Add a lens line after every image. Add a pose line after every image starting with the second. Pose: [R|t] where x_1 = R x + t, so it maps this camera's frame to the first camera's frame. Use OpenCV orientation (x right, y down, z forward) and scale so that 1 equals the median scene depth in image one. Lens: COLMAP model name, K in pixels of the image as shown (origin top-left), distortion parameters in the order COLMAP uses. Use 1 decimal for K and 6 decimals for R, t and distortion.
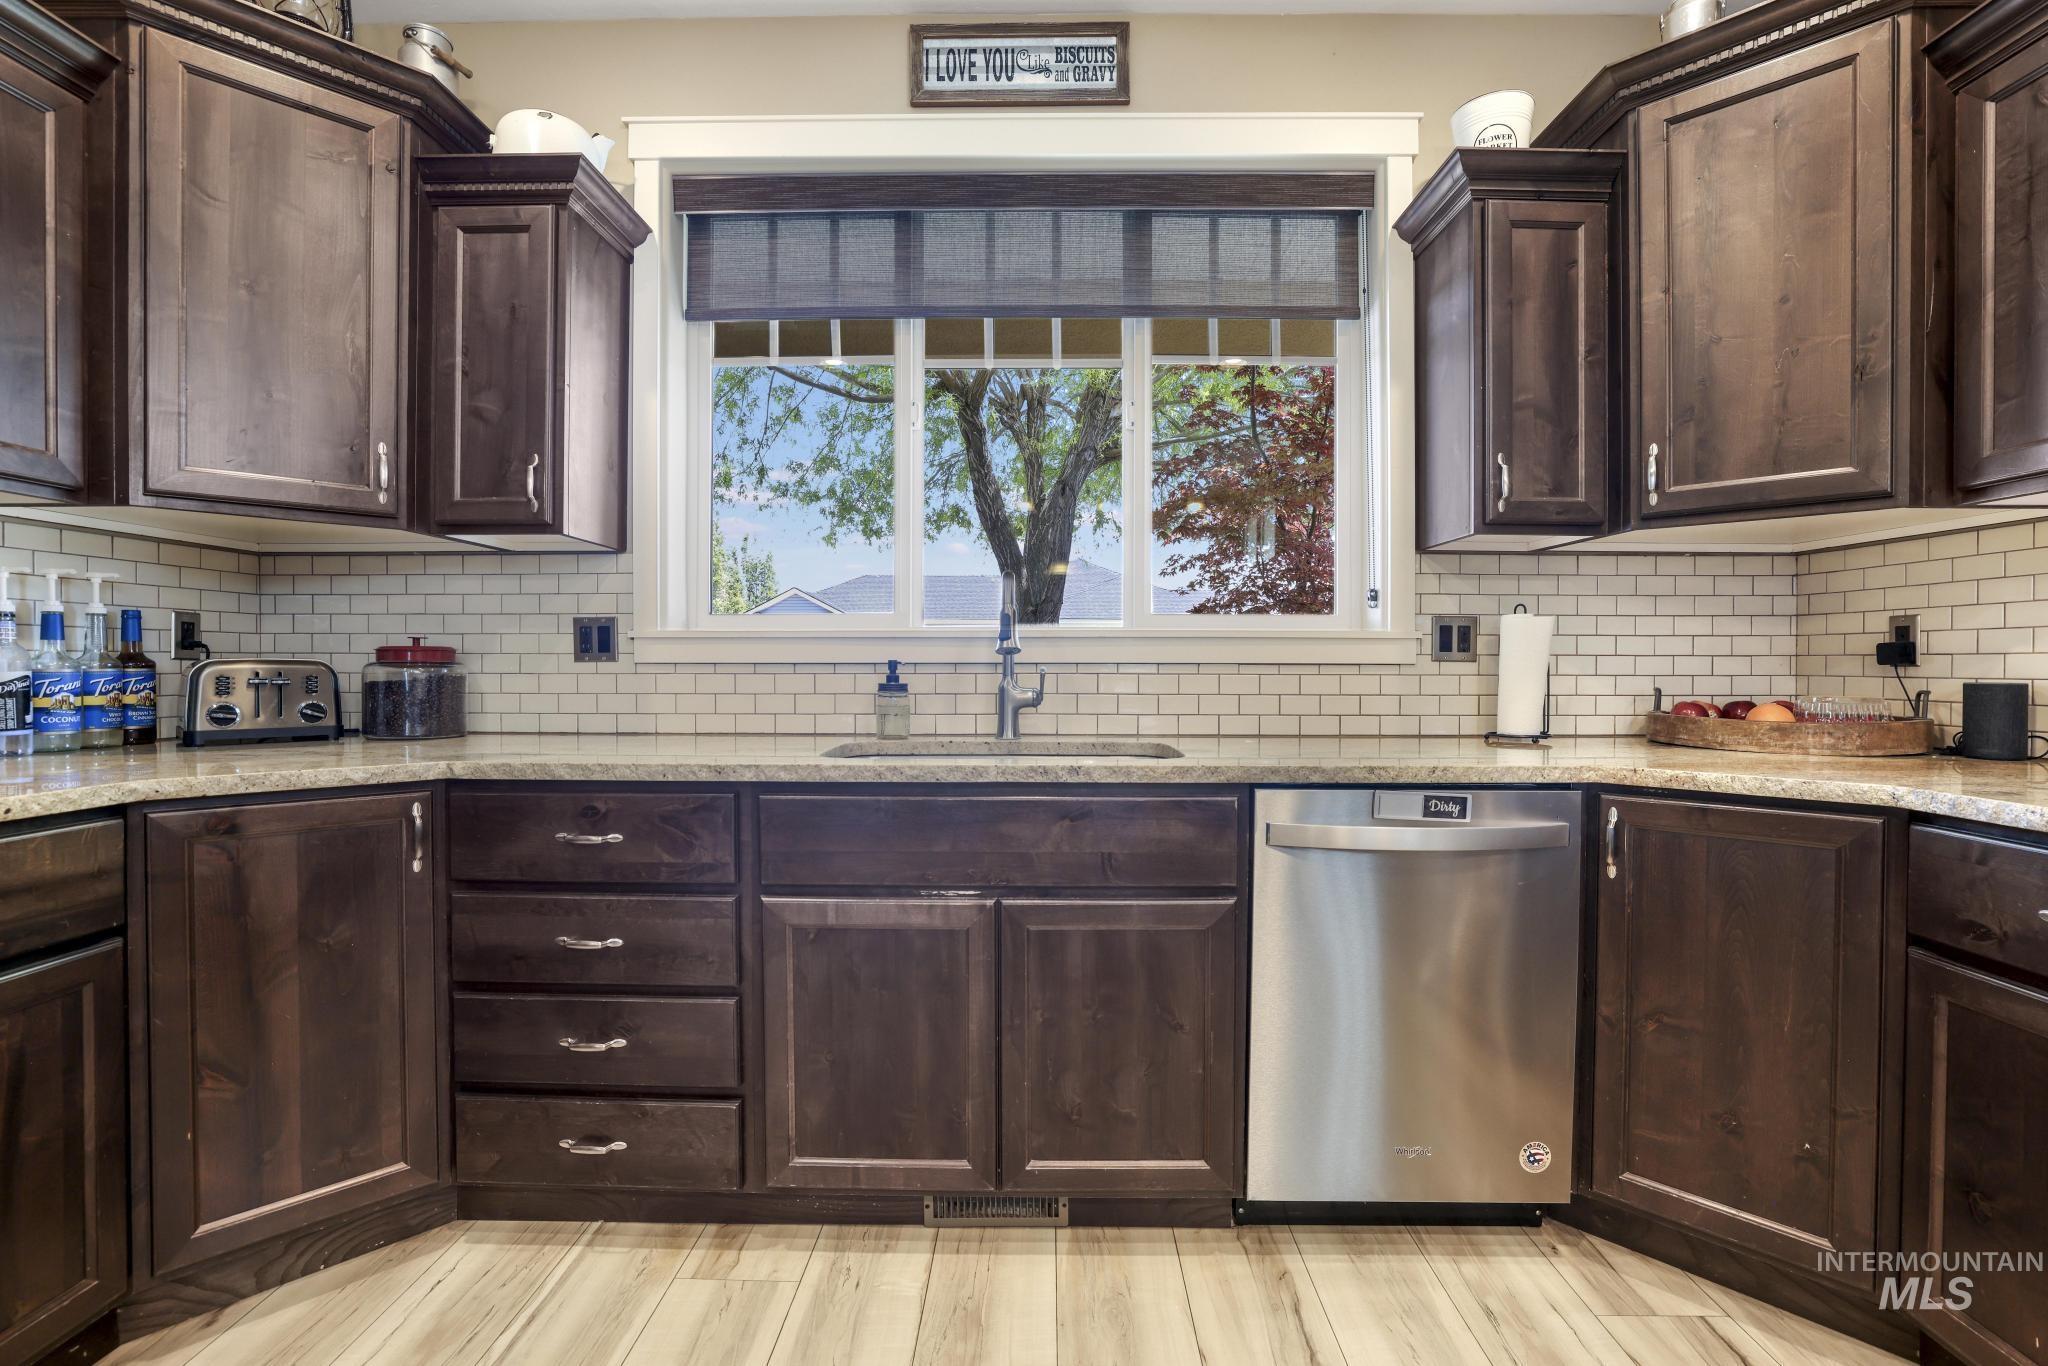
lens RADIAL K [[913.8, 0, 1035.9], [0, 913.8, 671.3], [0, 0, 1]] dist [-0.049800, 0.018116]
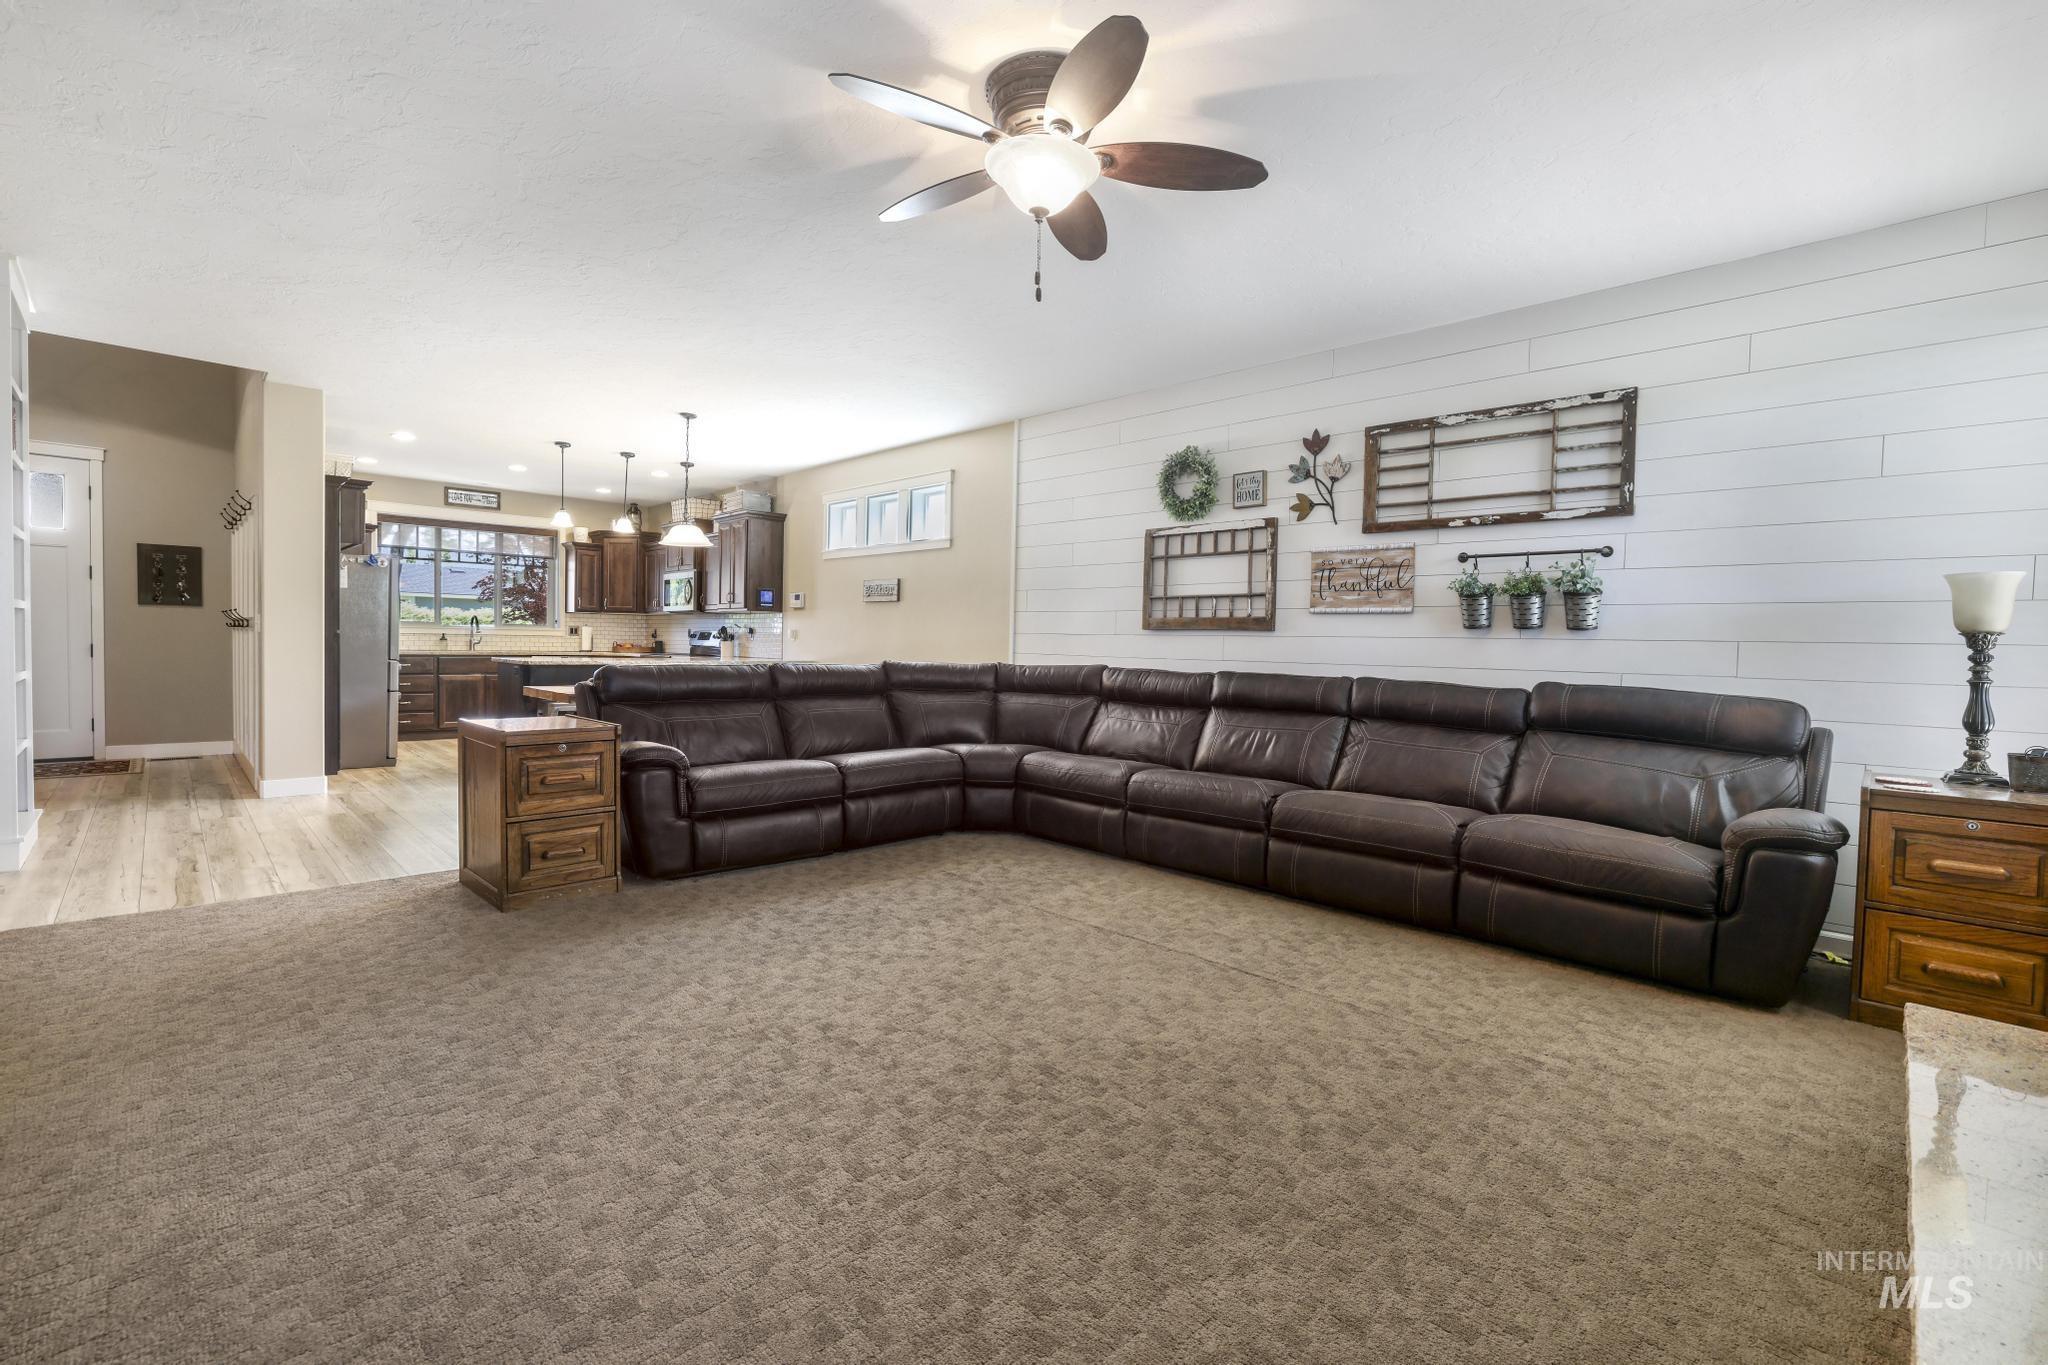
lens RADIAL K [[851.1, 0, 1005.3], [0, 851.1, 665.9], [0, 0, 1]] dist [-0.044071, 0.013633]
pose [[0.681682, -0.008371, 0.731601, -1.519324], [-0.010614, 0.999716, 0.021328, 0.037628], [-0.731572, -0.022304, 0.681400, -4.539070]]
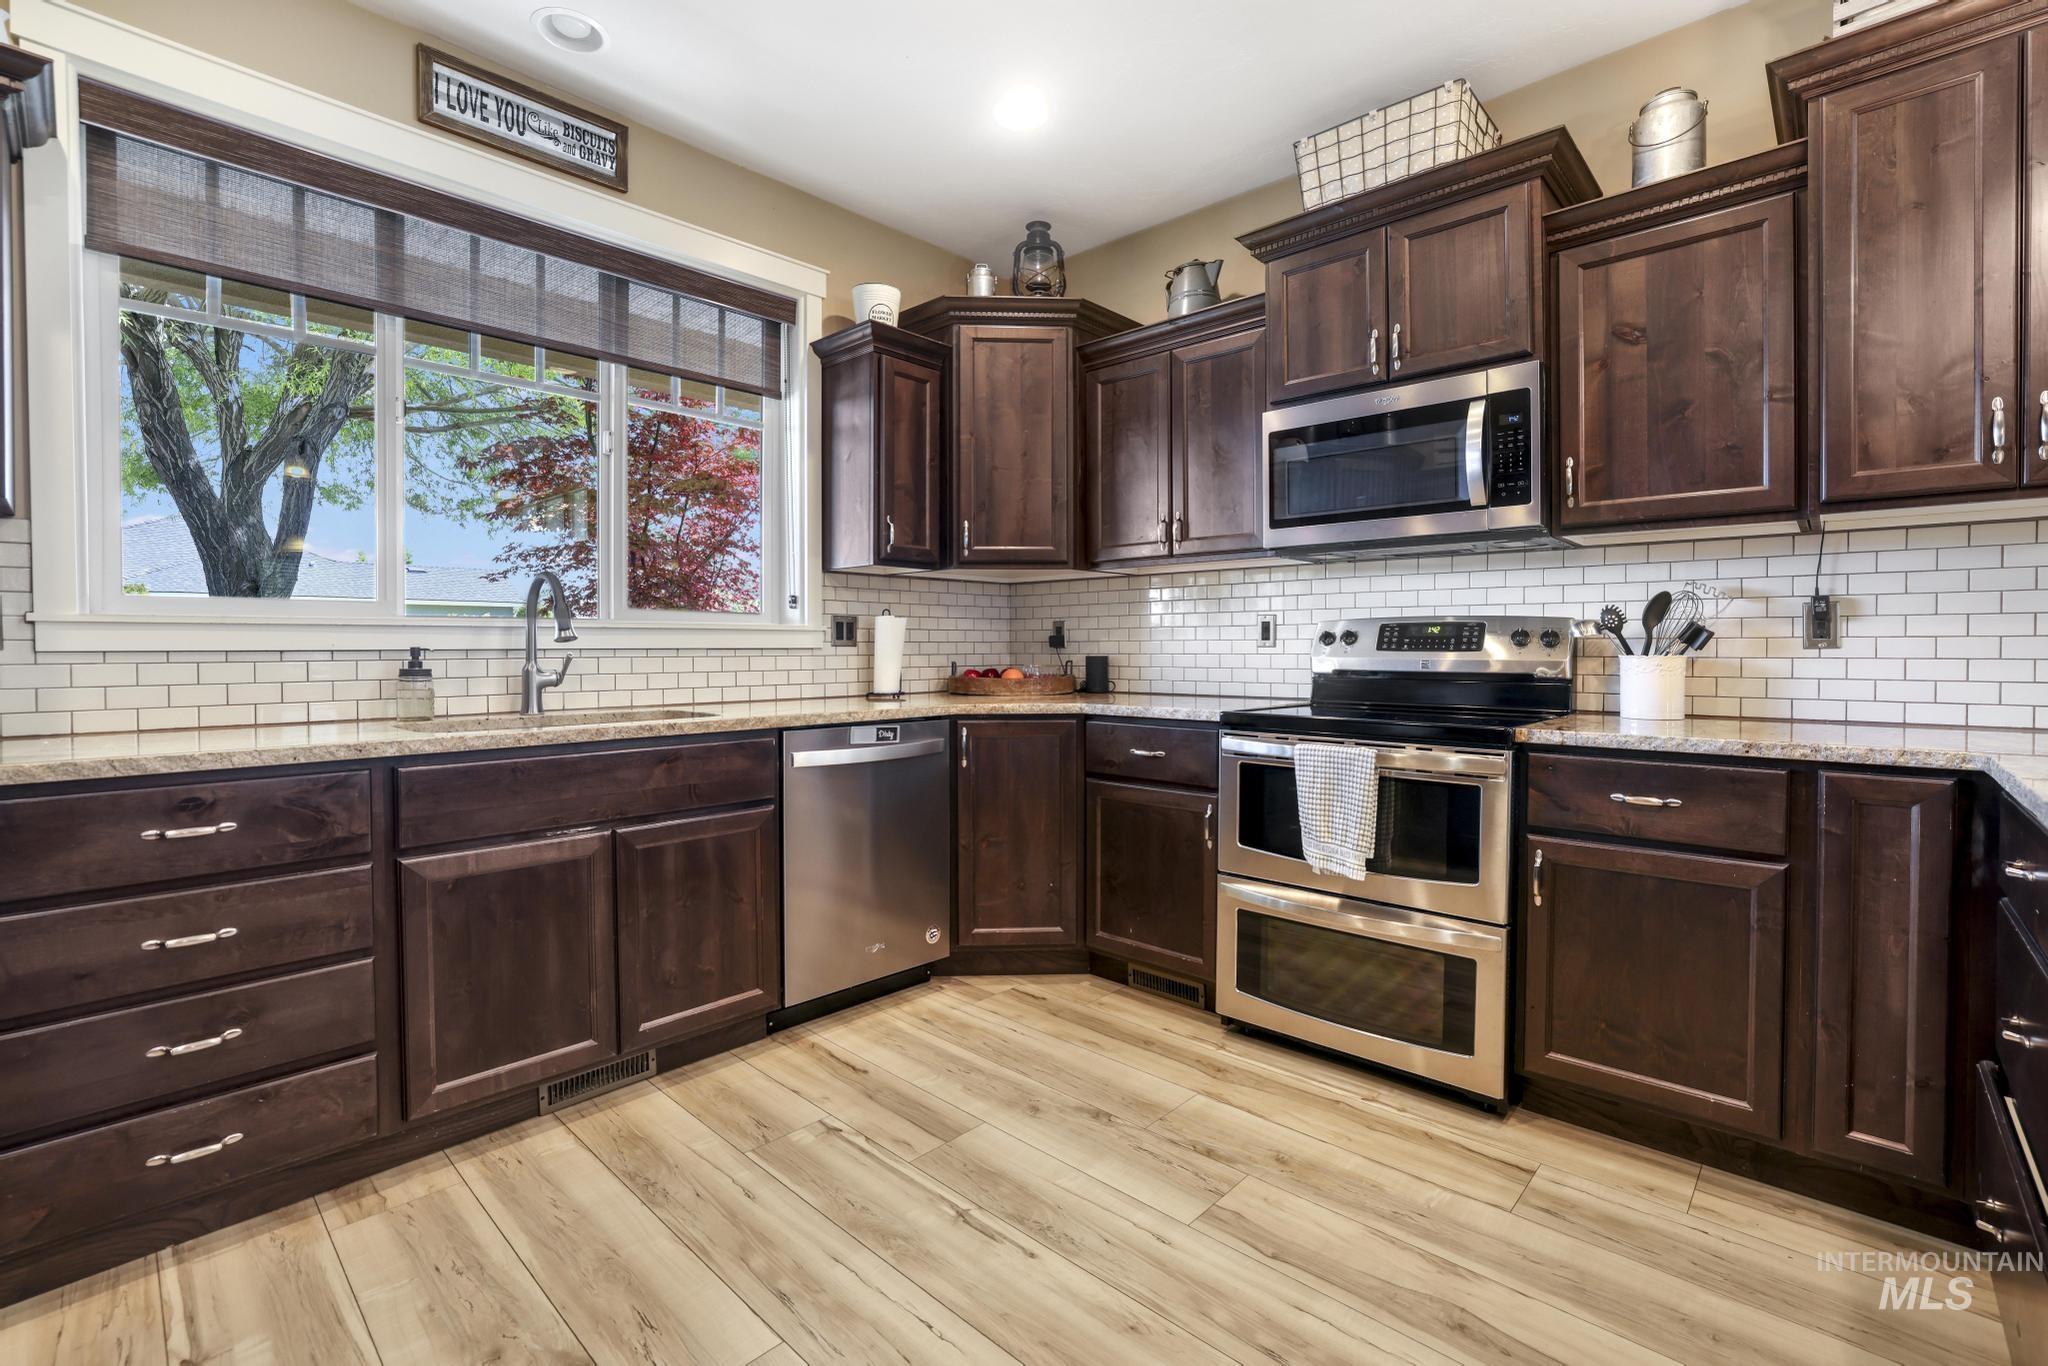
lens RADIAL K [[918.3, 0, 1039.9], [0, 918.3, 658.0], [0, 0, 1]] dist [-0.049640, 0.018060]
pose [[0.664652, -0.012581, 0.747047, -0.542046], [0.011222, 0.999914, 0.006855, 0.001955], [-0.747069, 0.003827, 0.664736, -0.289760]]
